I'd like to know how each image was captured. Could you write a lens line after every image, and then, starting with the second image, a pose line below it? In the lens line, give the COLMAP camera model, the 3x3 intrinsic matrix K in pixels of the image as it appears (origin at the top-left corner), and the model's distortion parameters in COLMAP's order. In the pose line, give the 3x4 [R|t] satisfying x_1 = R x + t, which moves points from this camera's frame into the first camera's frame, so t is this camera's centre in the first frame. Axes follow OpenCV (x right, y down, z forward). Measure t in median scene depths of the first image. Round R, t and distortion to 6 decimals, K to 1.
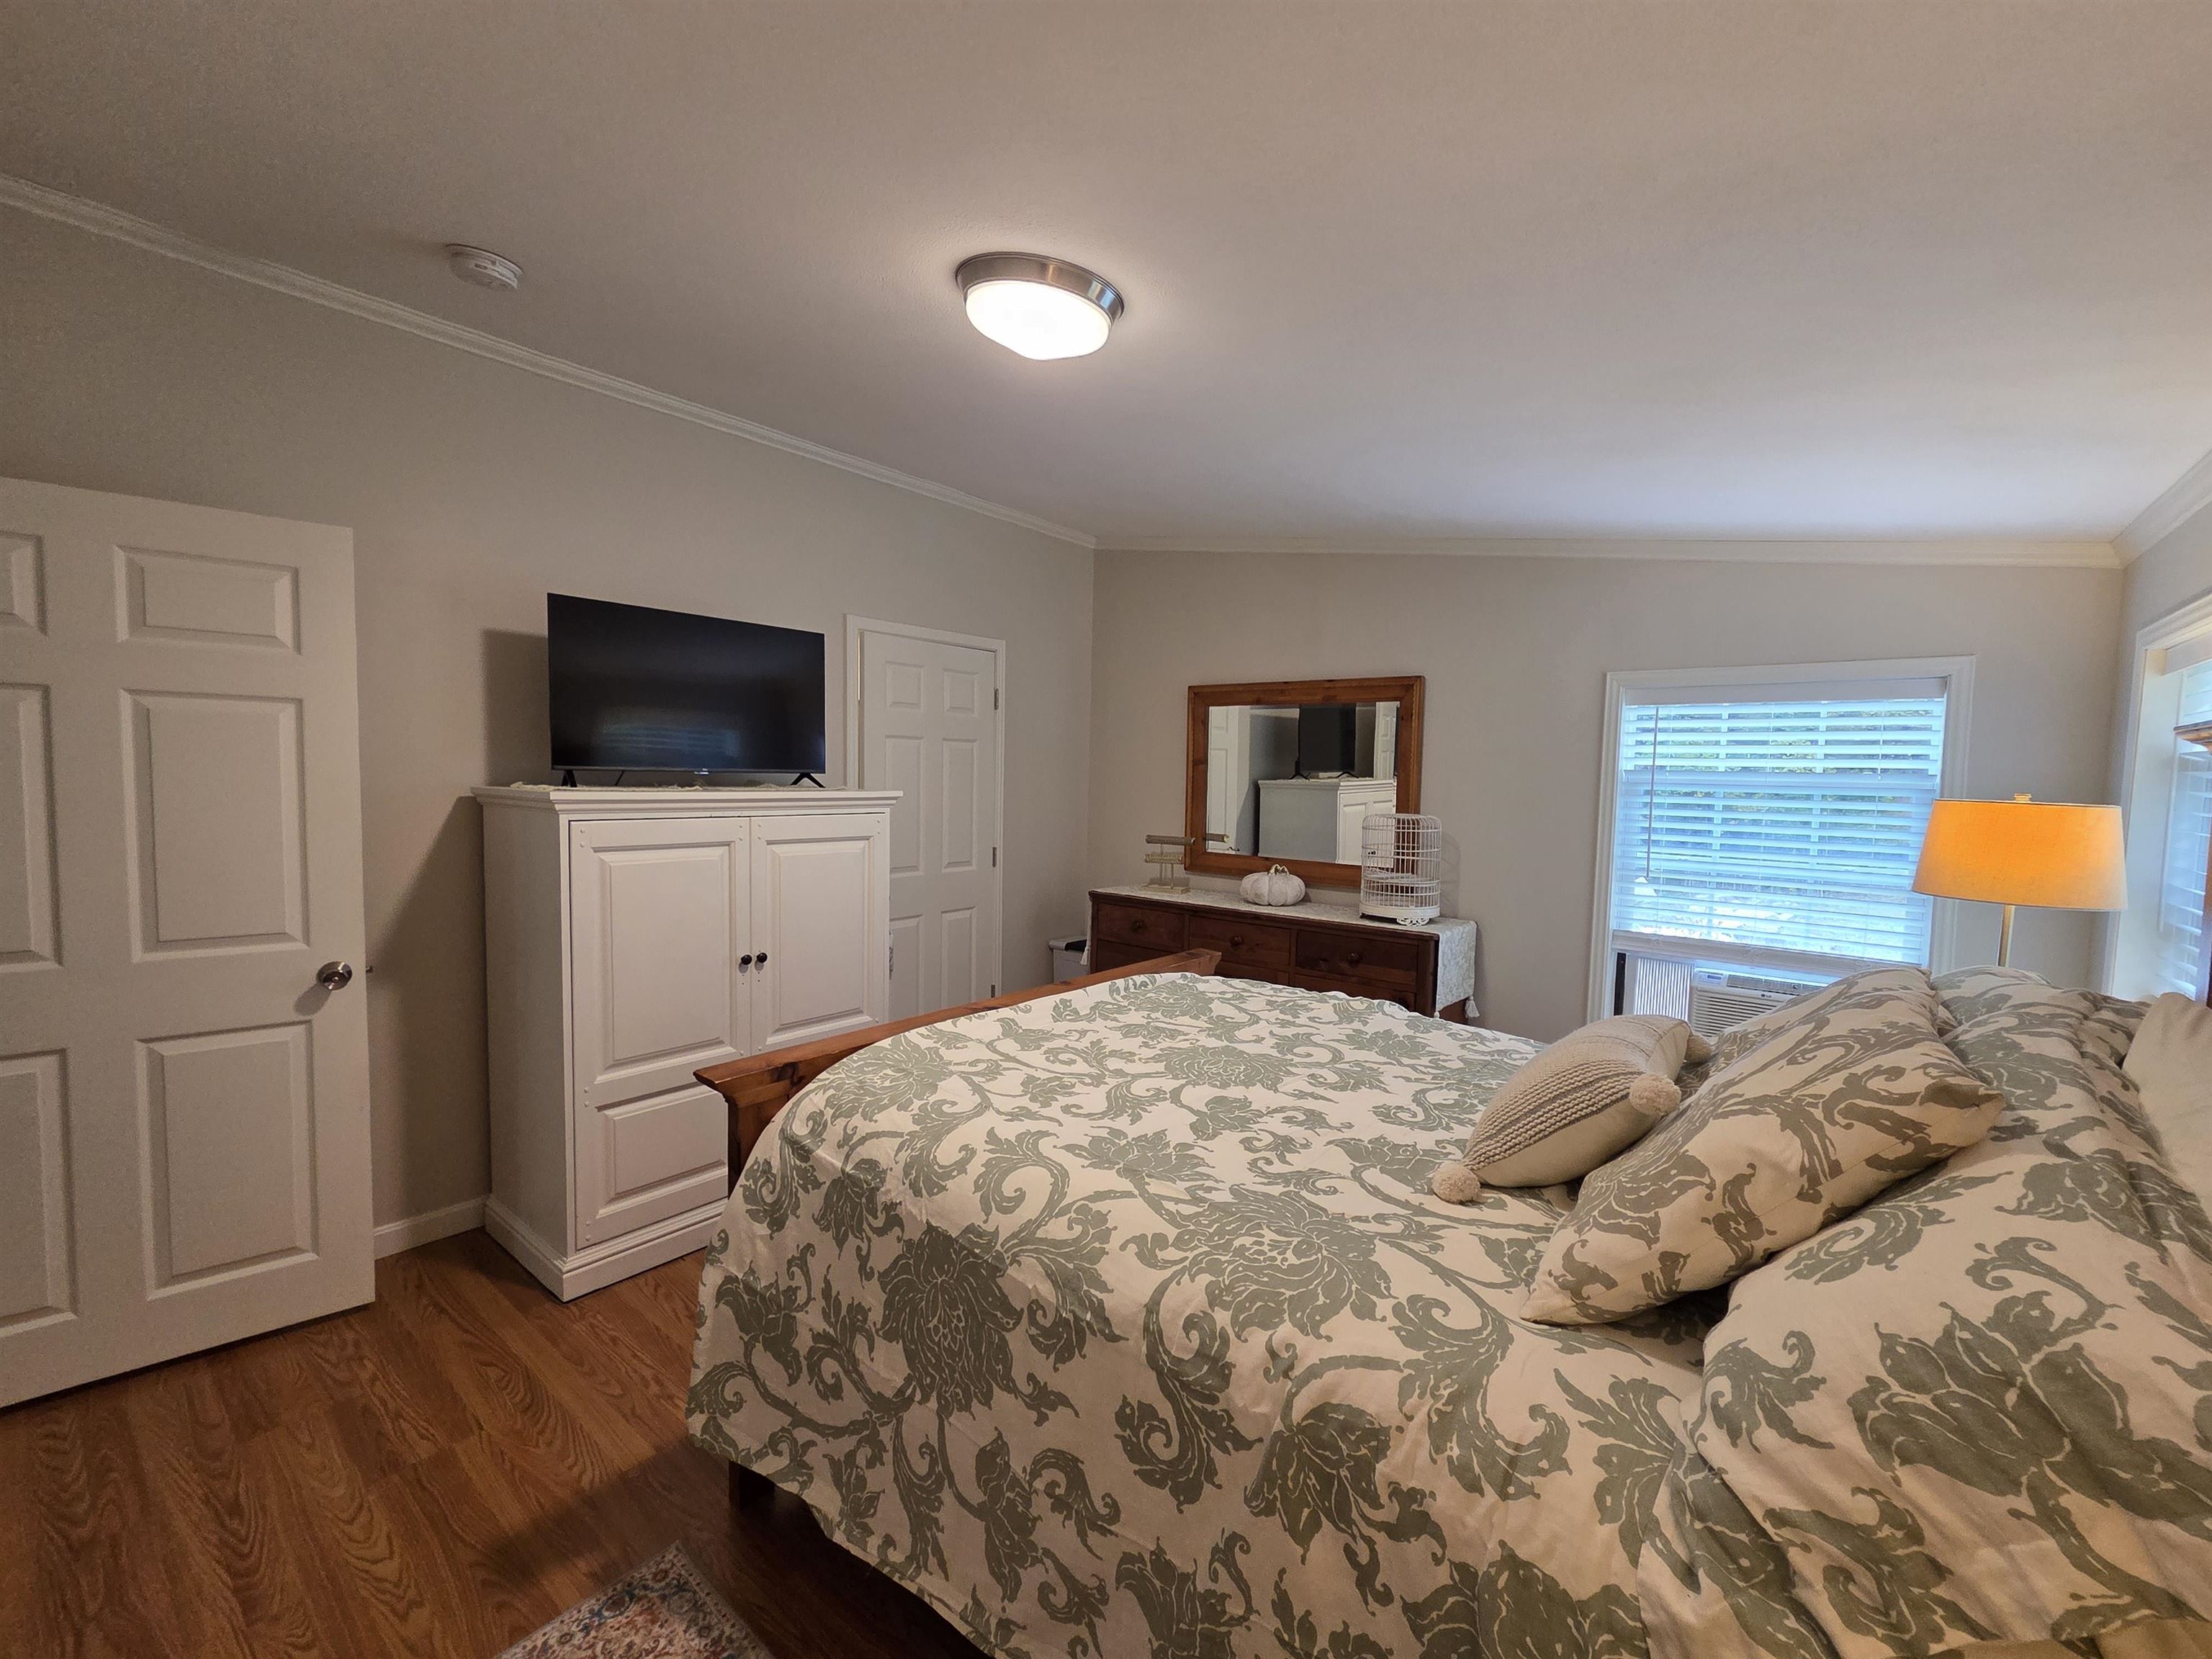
lens RADIAL K [[912.7, 0, 1113.1], [0, 912.7, 821.4], [0, 0, 1]] dist [0.003498, -0.000326]
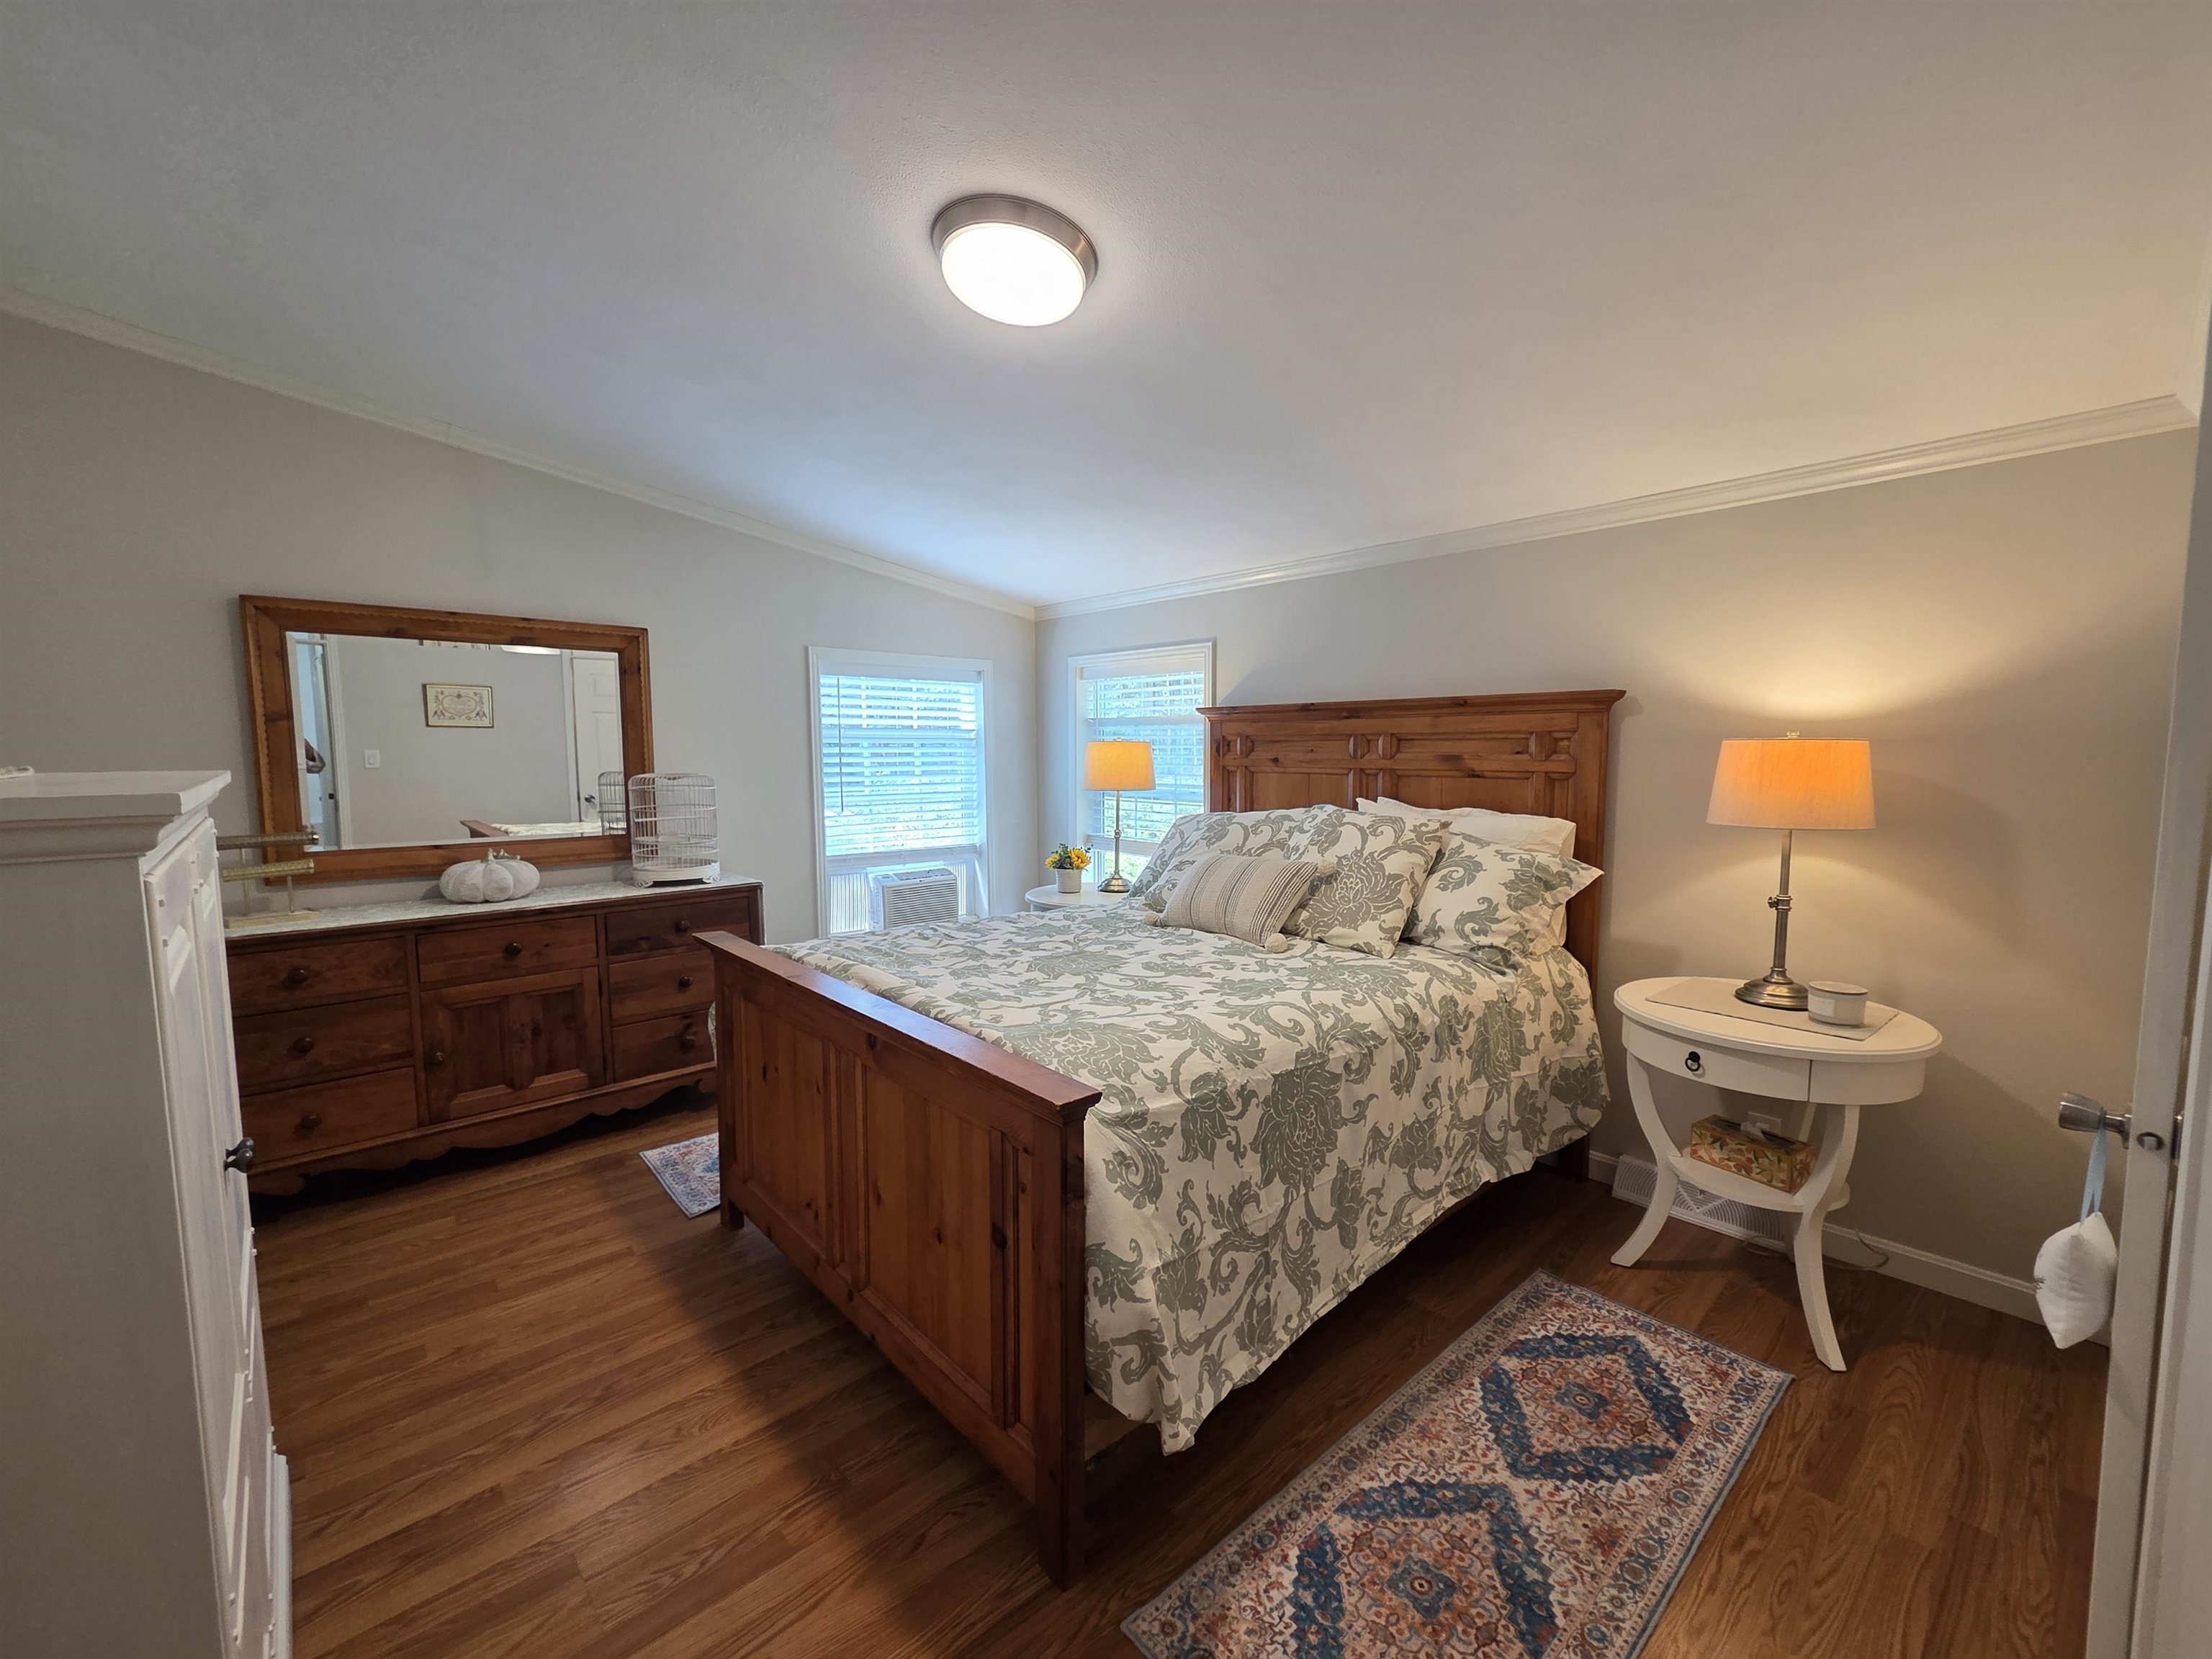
lens RADIAL K [[912.7, 0, 1111.9], [0, 912.7, 834.6], [0, 0, 1]] dist [0.003498, -0.000326]
pose [[0.154800, -0.116598, 0.981041, -1.326344], [0.058450, 0.992353, 0.108720, -0.050085], [-0.986215, 0.040512, 0.160432, 0.902322]]
